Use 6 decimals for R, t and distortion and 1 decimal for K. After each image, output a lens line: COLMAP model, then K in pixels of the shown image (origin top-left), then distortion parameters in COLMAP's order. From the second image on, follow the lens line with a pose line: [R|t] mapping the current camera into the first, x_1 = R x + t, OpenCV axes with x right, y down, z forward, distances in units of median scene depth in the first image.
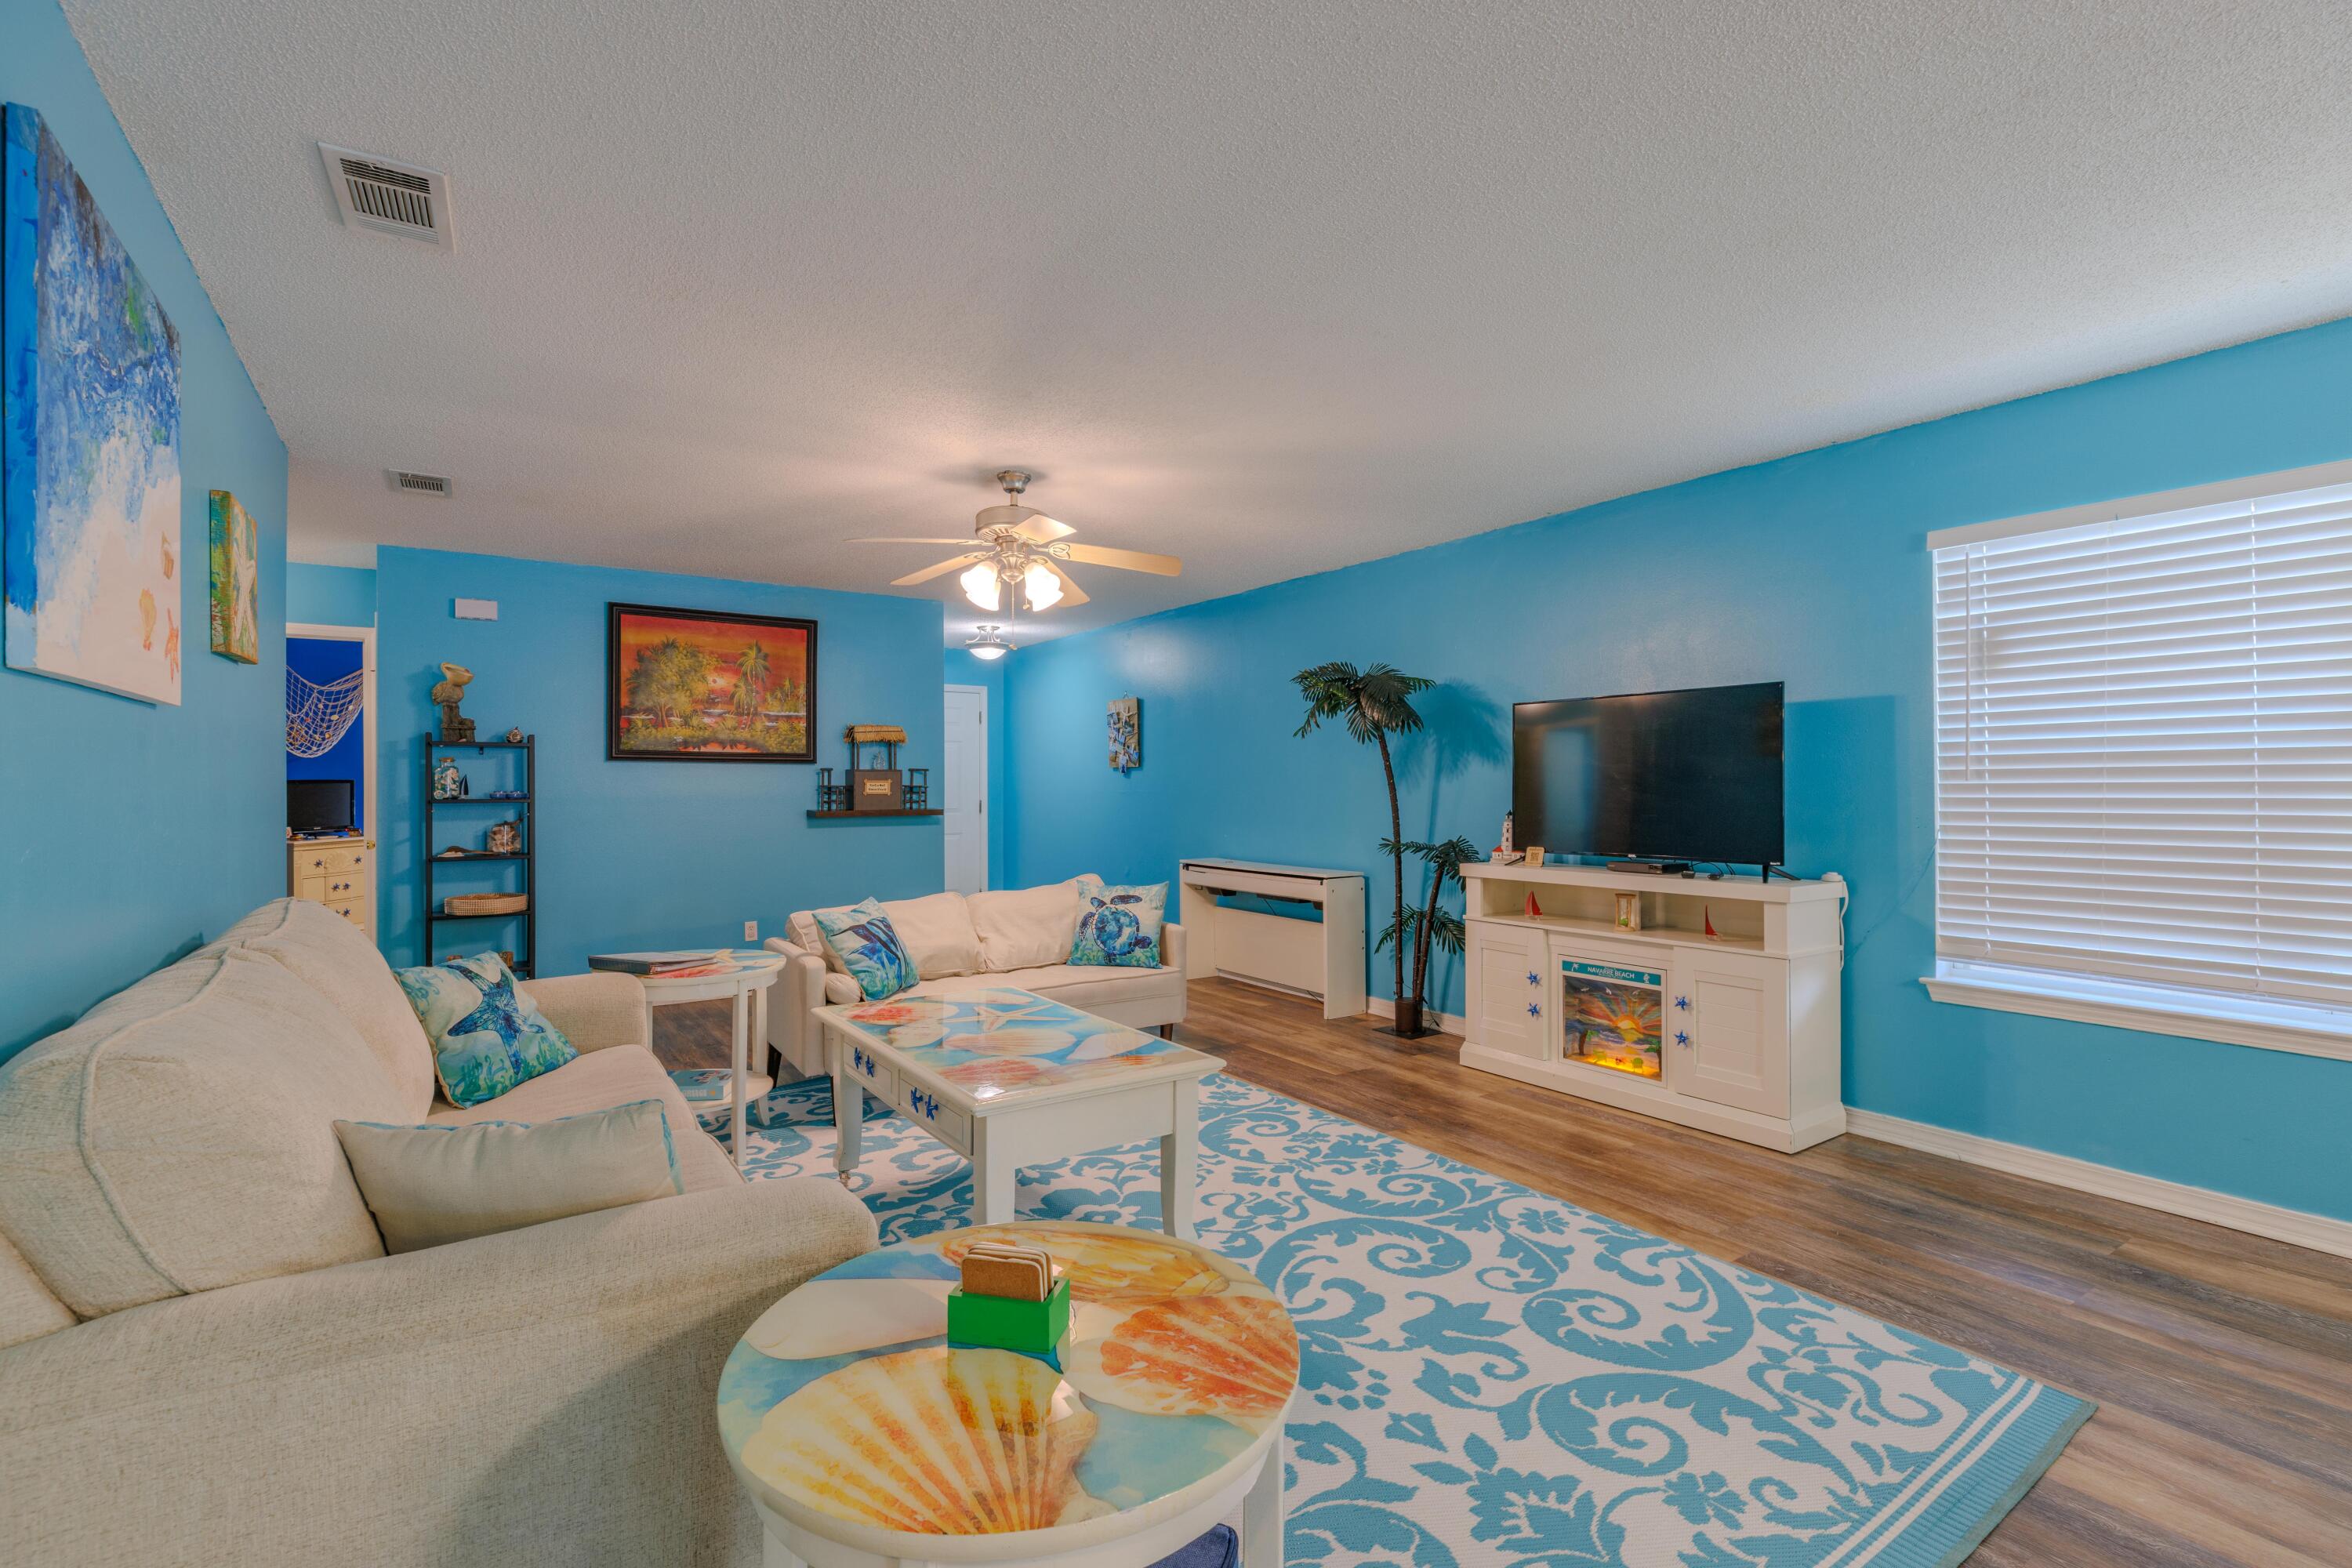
lens RADIAL K [[1052.0, 0, 1165.3], [0, 1052.0, 781.5], [0, 0, 1]] dist [0.005093, -0.001083]
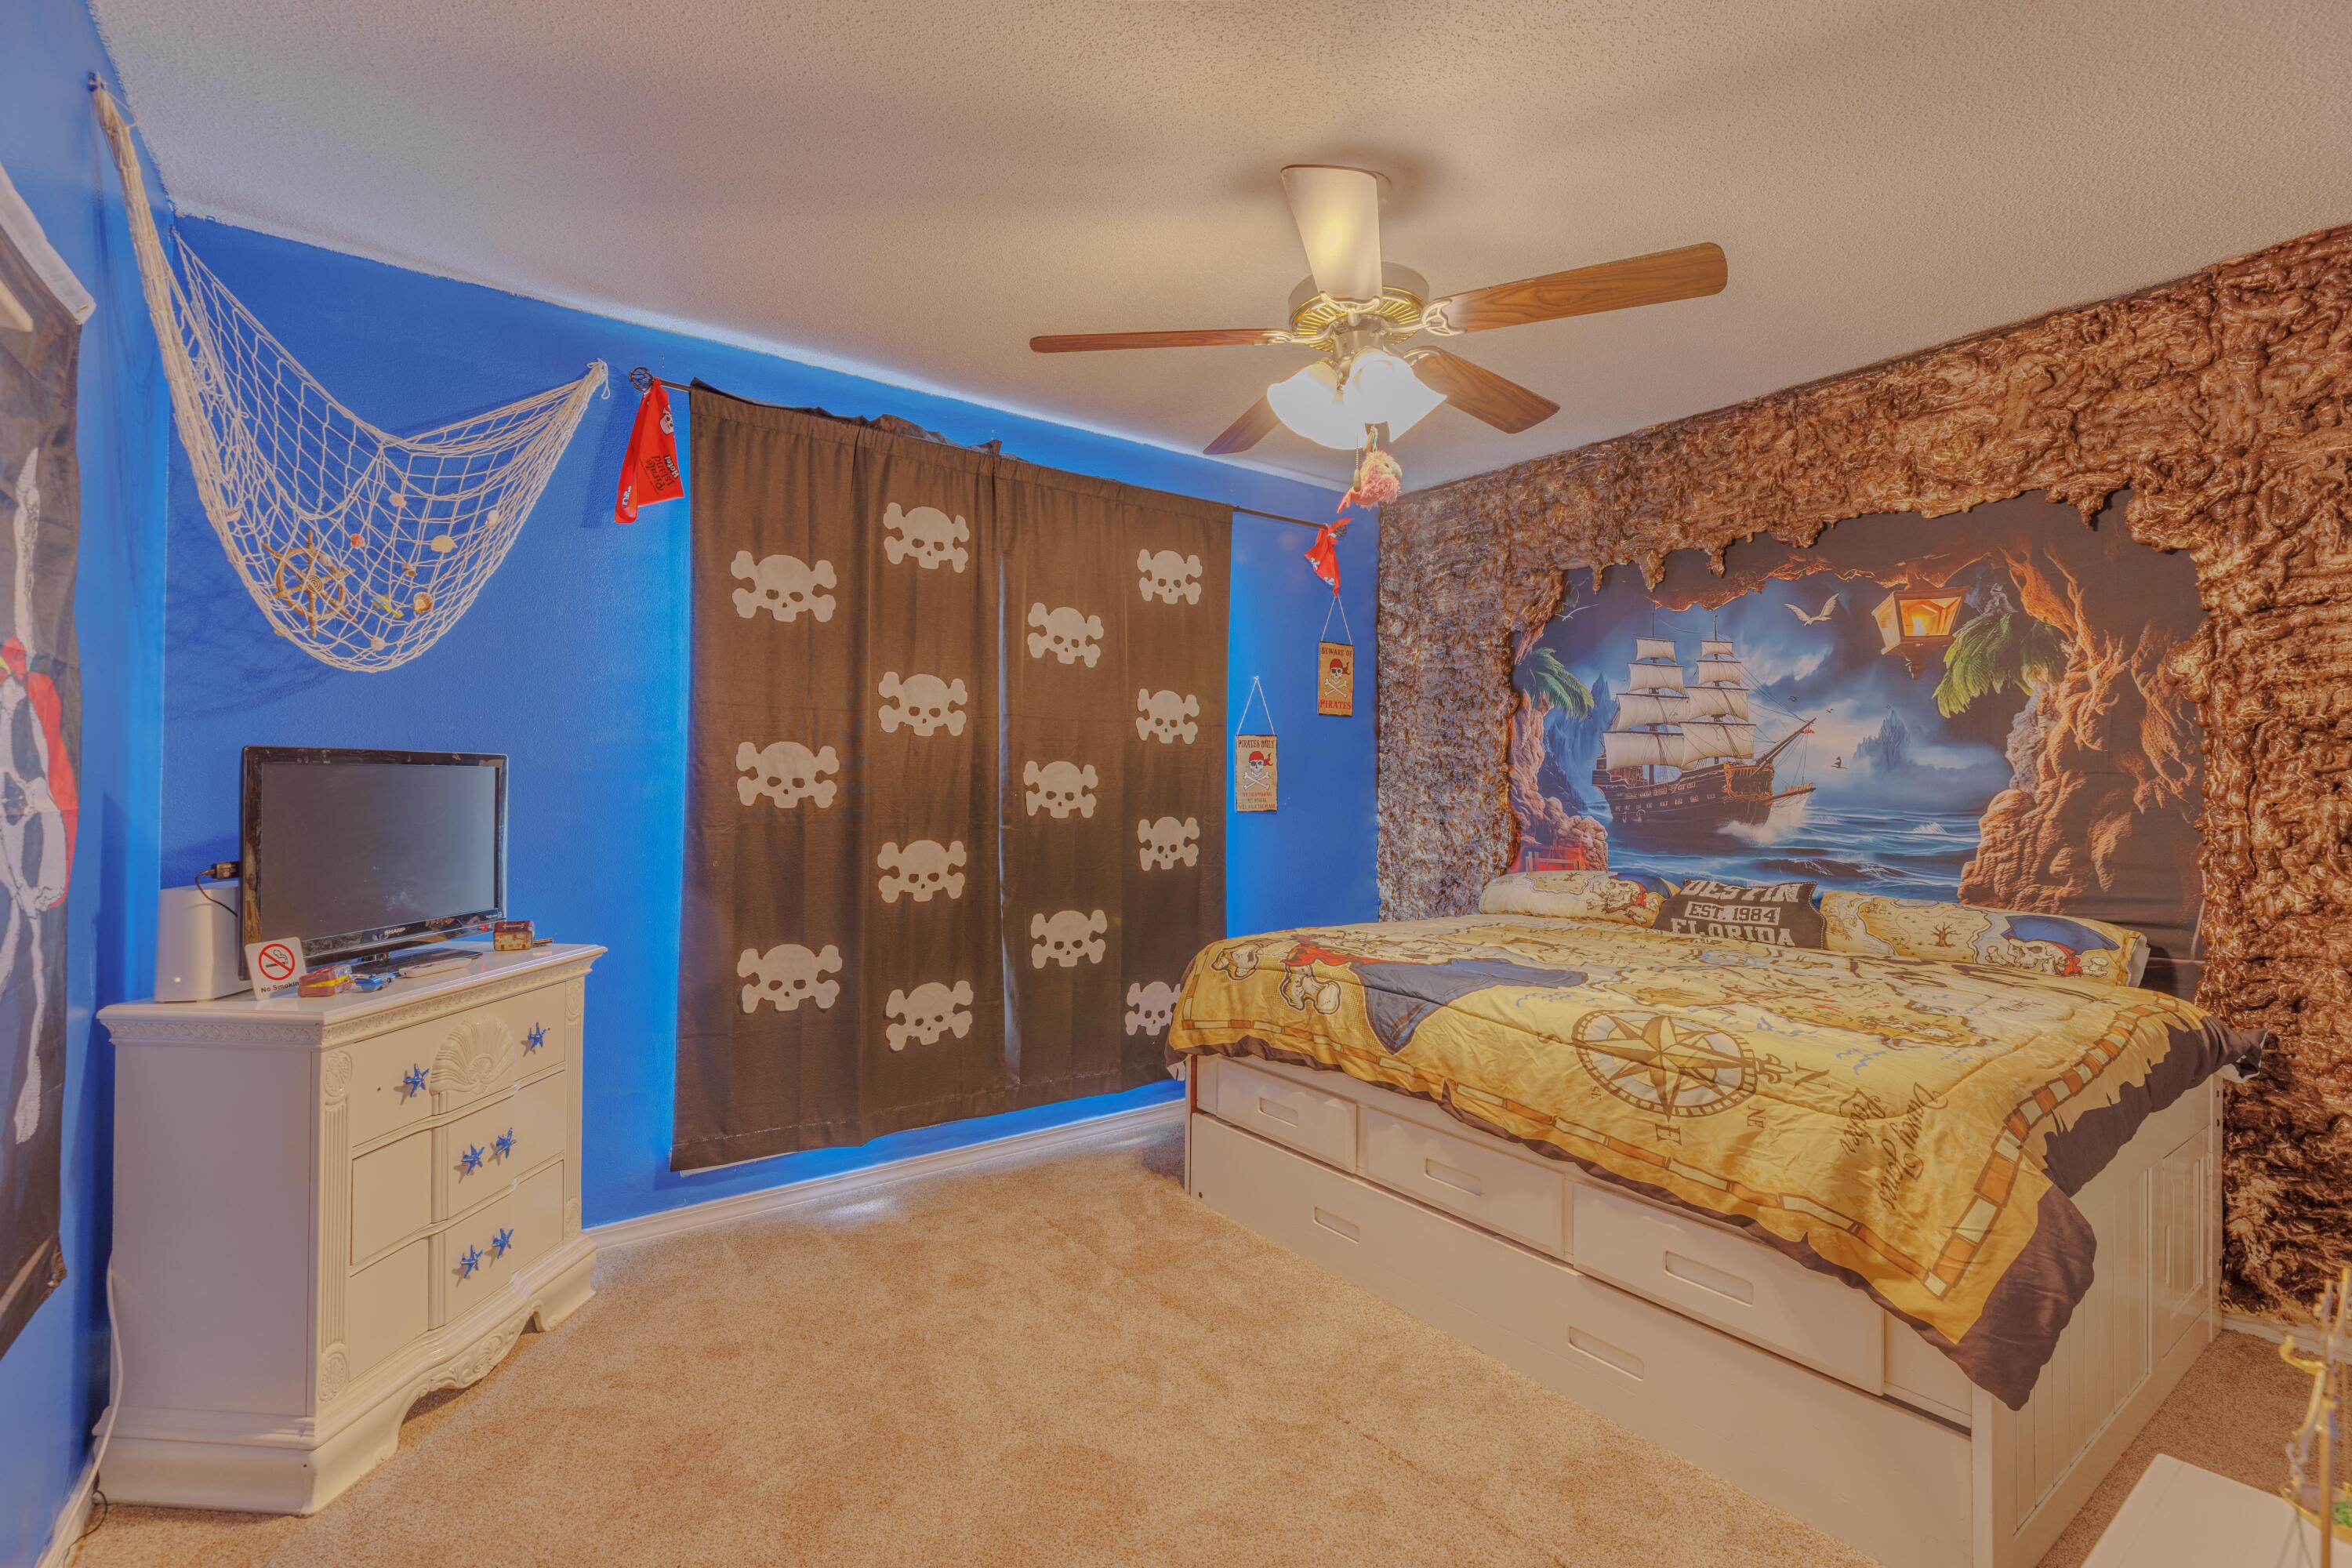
lens RADIAL K [[1052.0, 0, 1177.3], [0, 1052.0, 783.4], [0, 0, 1]] dist [0.005093, -0.001083]
pose [[0.999089, 0.008811, 0.041748, -0.917359], [-0.008557, 0.999944, -0.006278, 0.010228], [-0.041801, 0.005915, 0.999108, 1.076181]]
